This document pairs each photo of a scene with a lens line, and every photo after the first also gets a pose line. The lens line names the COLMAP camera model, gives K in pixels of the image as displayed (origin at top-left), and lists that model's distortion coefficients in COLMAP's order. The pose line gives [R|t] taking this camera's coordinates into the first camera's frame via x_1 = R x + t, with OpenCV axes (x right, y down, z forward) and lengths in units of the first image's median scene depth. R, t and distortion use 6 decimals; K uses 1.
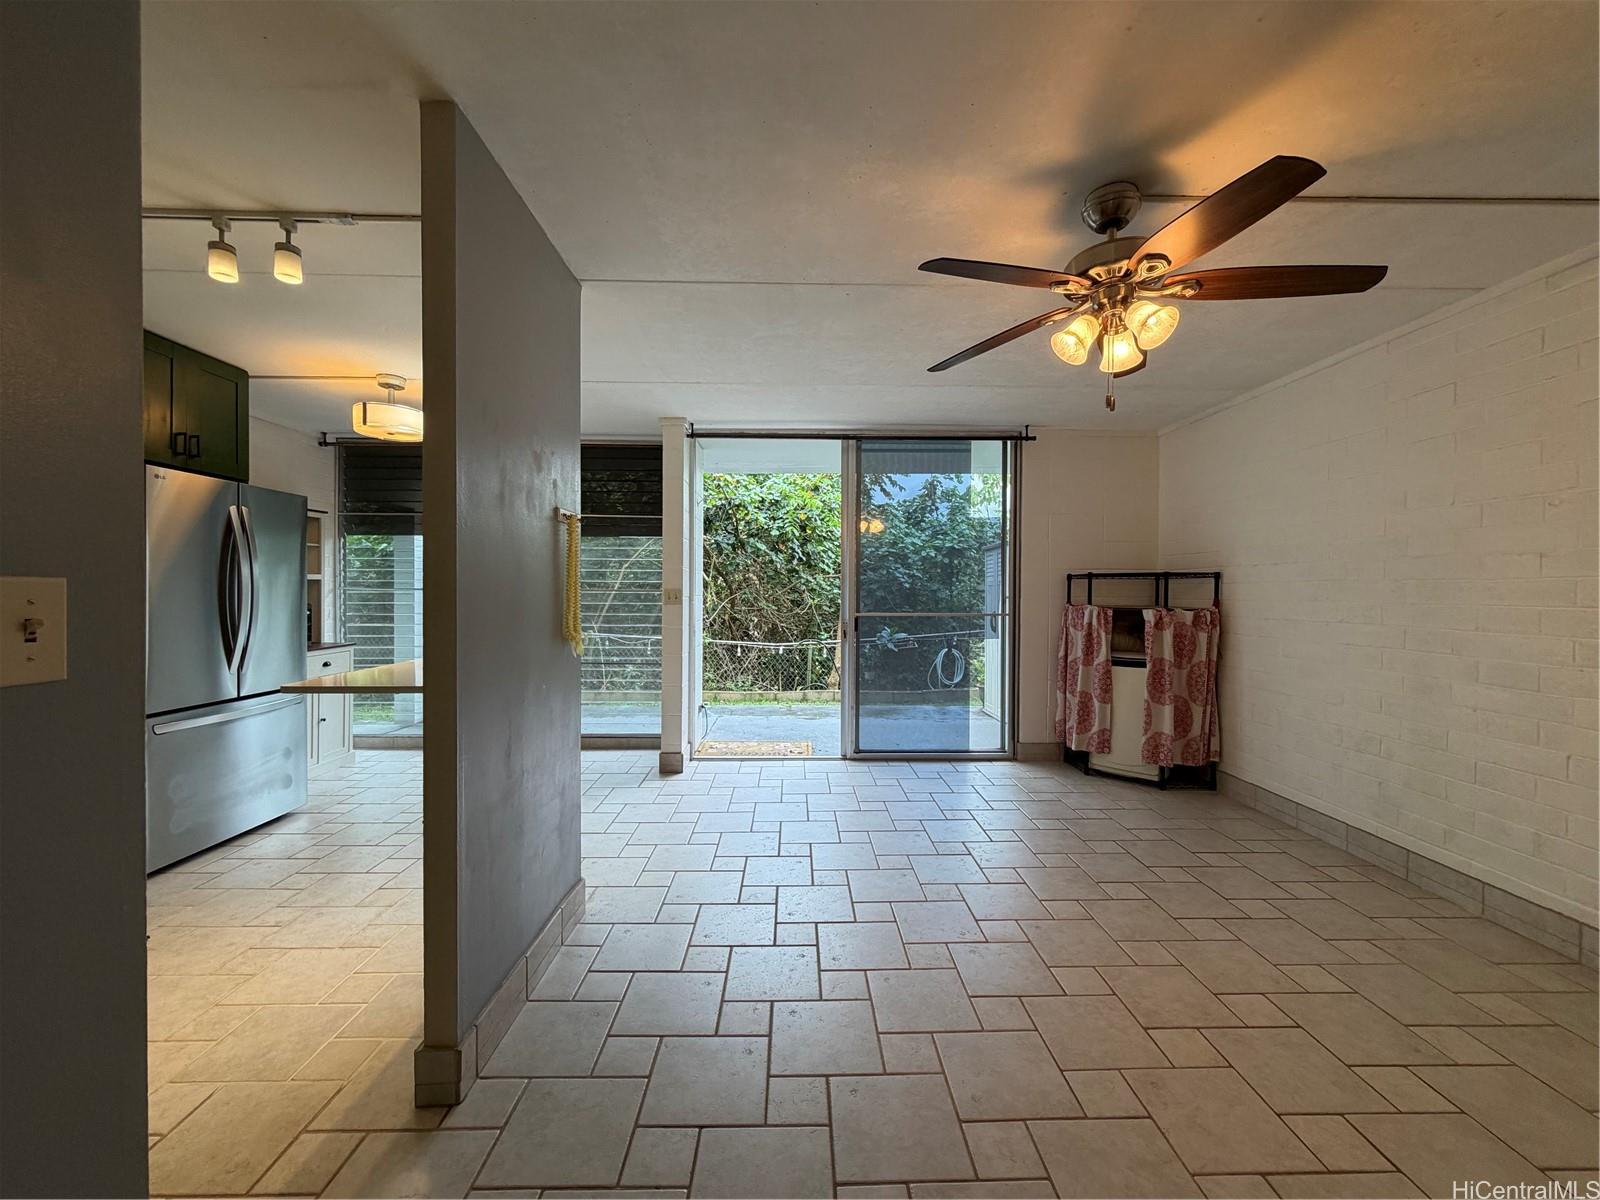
lens RADIAL K [[639.2, 0, 804.2], [0, 639.2, 598.4], [0, 0, 1]] dist [-0.000441, 0.000350]
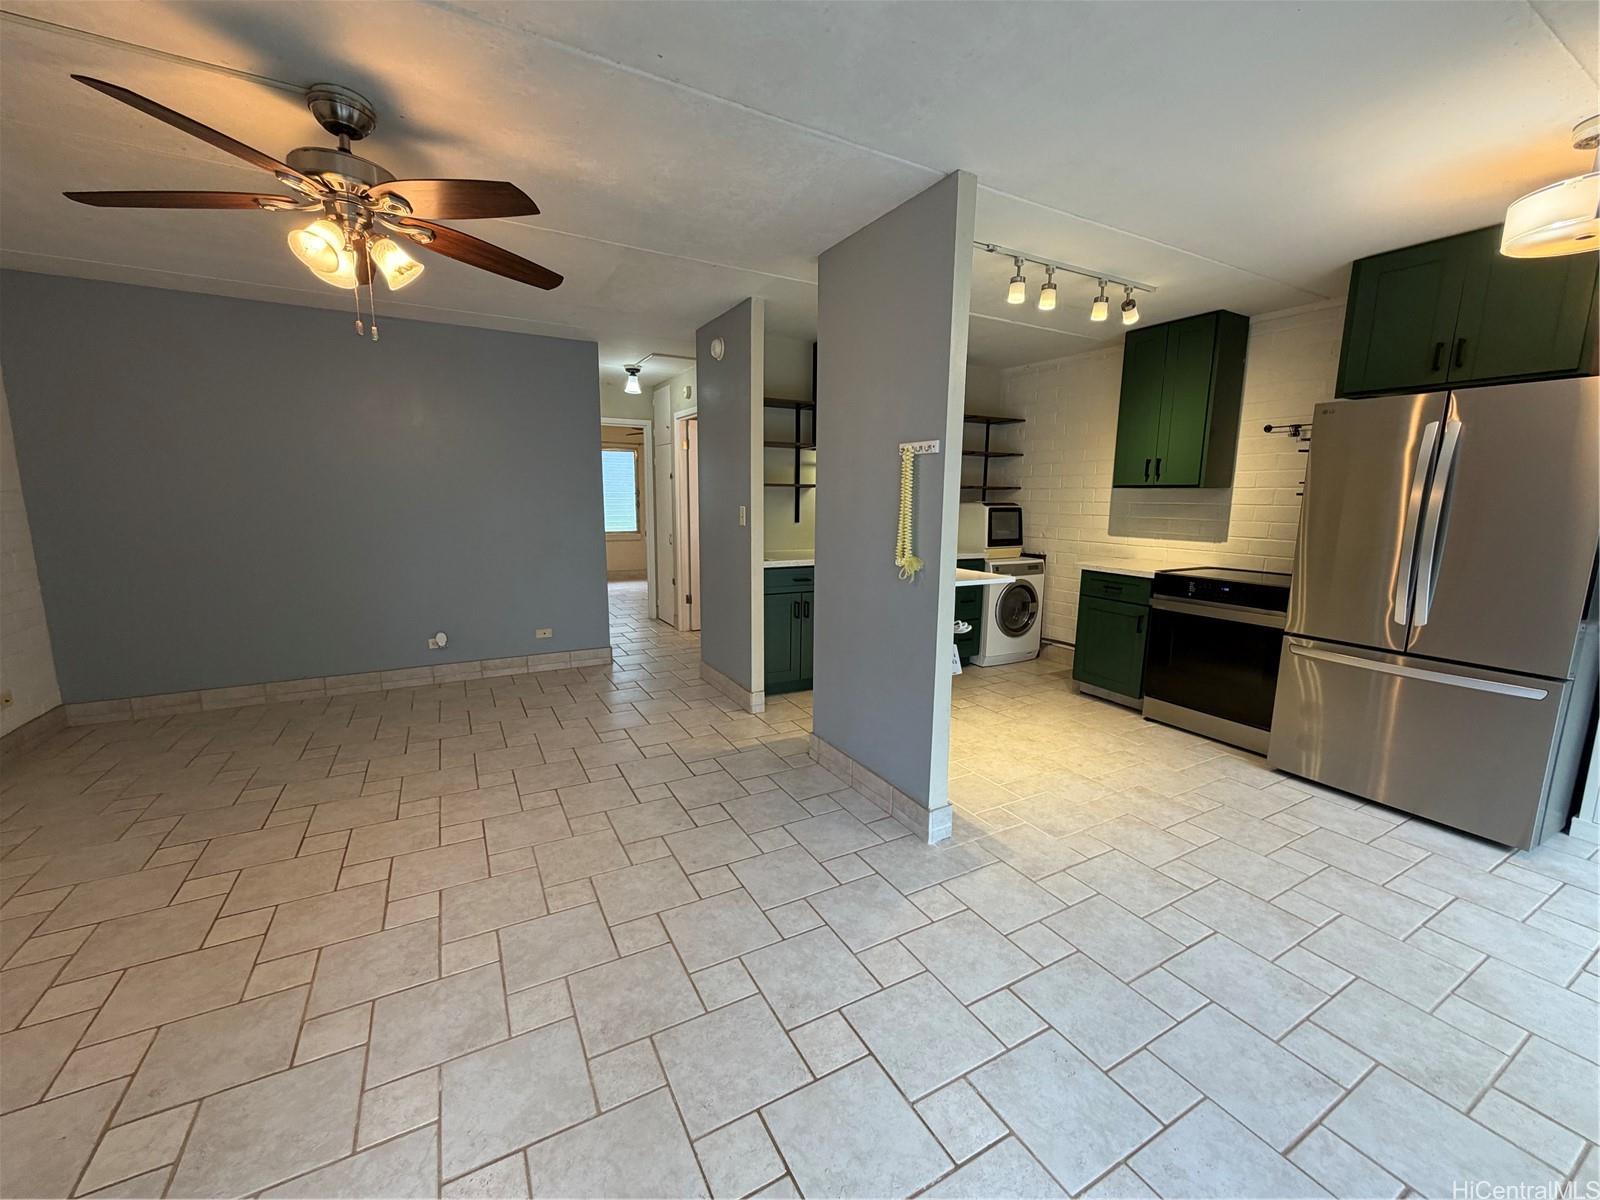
lens RADIAL K [[639.2, 0, 804.2], [0, 639.2, 598.4], [0, 0, 1]] dist [-0.000441, 0.000350]
pose [[-0.881708, 0.059428, -0.468038, 0.174825], [-0.022019, 0.985771, 0.166646, -0.032444], [0.471282, 0.157239, -0.867853, 1.087871]]
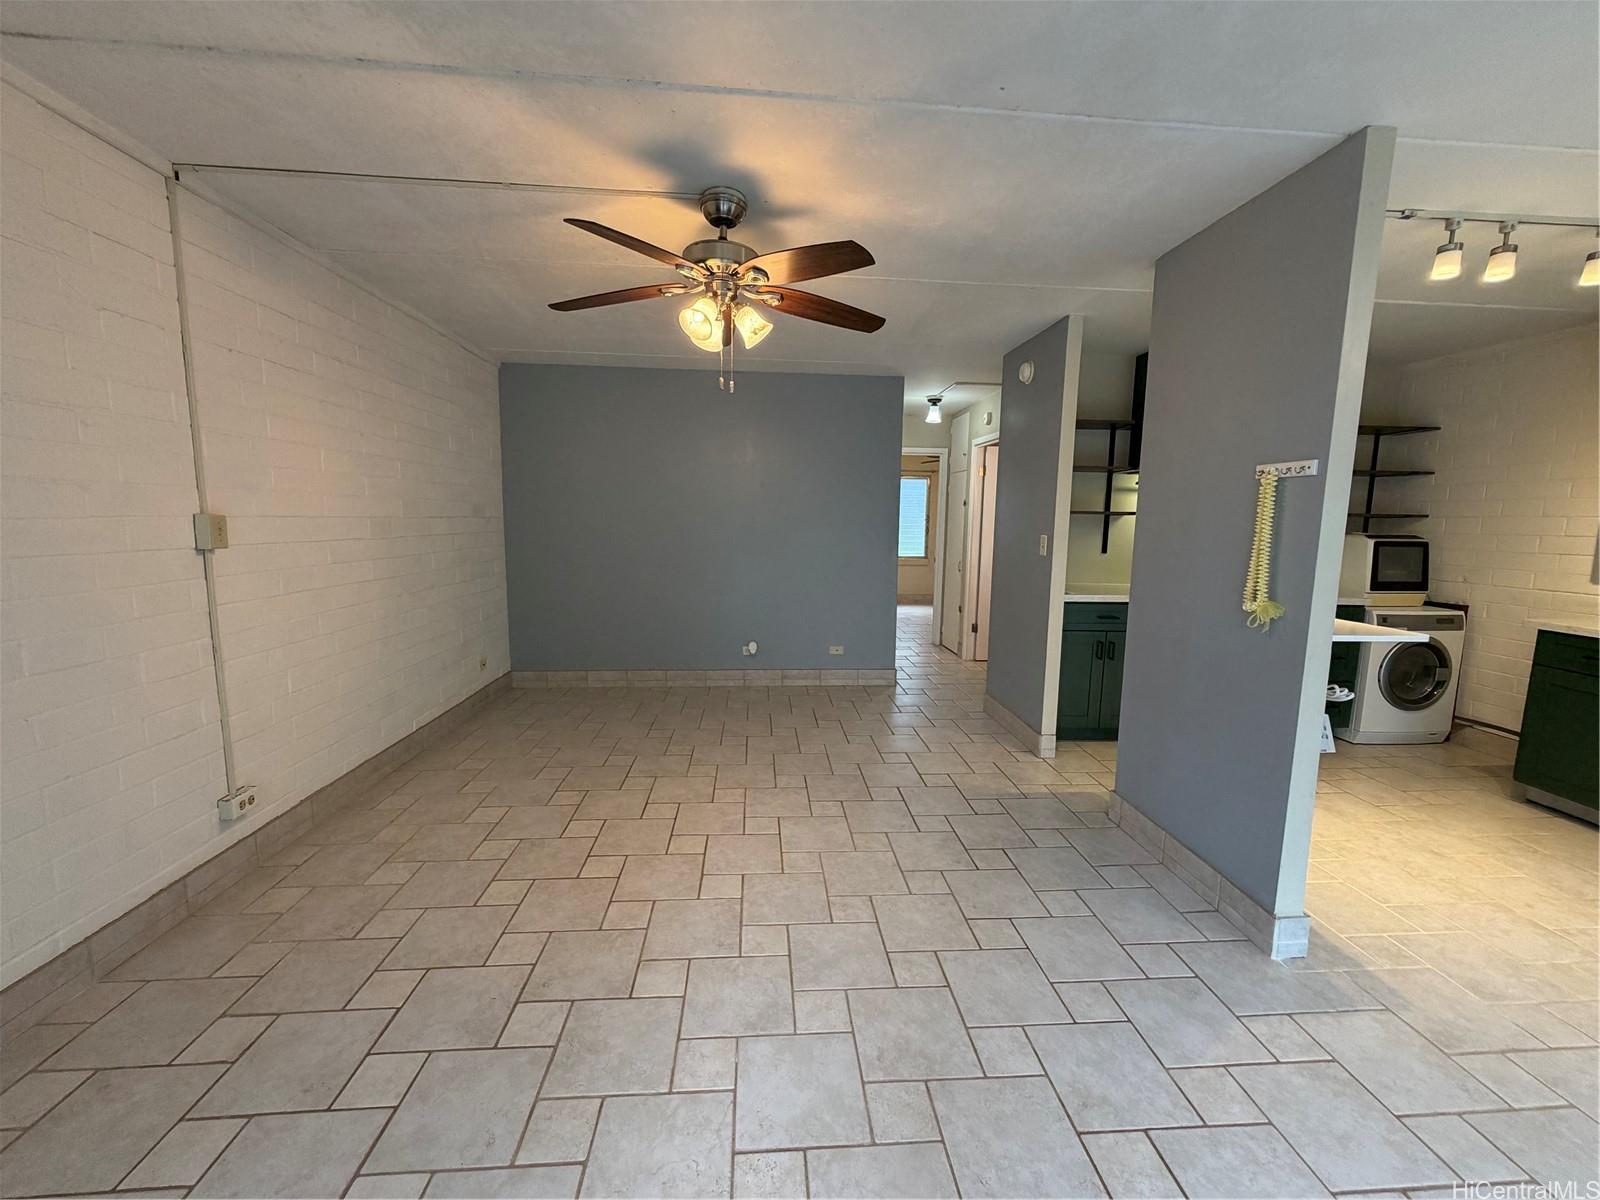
lens RADIAL K [[639.2, 0, 804.2], [0, 639.2, 598.4], [0, 0, 1]] dist [-0.000441, 0.000350]
pose [[-0.998179, -0.014344, -0.058584, 0.189596], [-0.022320, 0.990200, 0.137861, -0.035519], [0.056033, 0.138917, -0.988718, 1.076815]]
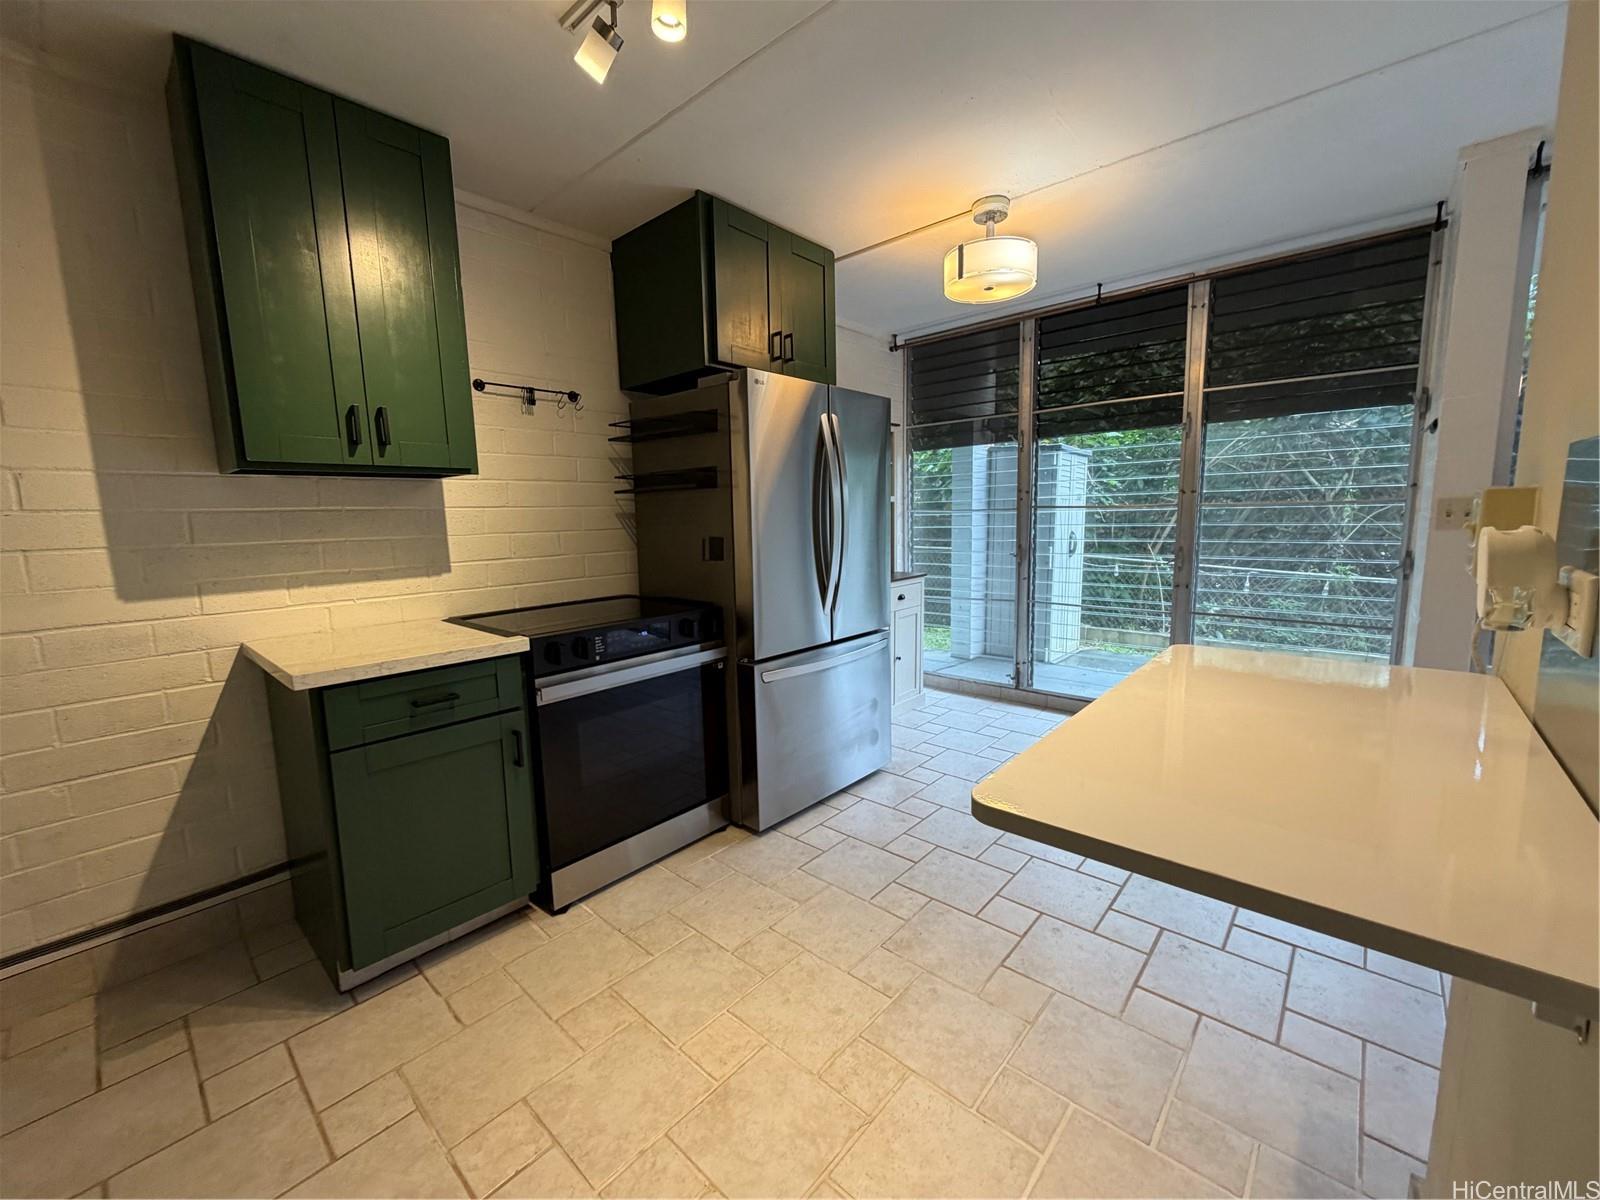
lens RADIAL K [[639.2, 0, 804.2], [0, 639.2, 598.4], [0, 0, 1]] dist [-0.000441, 0.000350]
pose [[0.734855, 0.067914, -0.674815, -0.268338], [0.018827, 0.992548, 0.120392, -0.006437], [0.677962, -0.101176, 0.728101, 0.282676]]
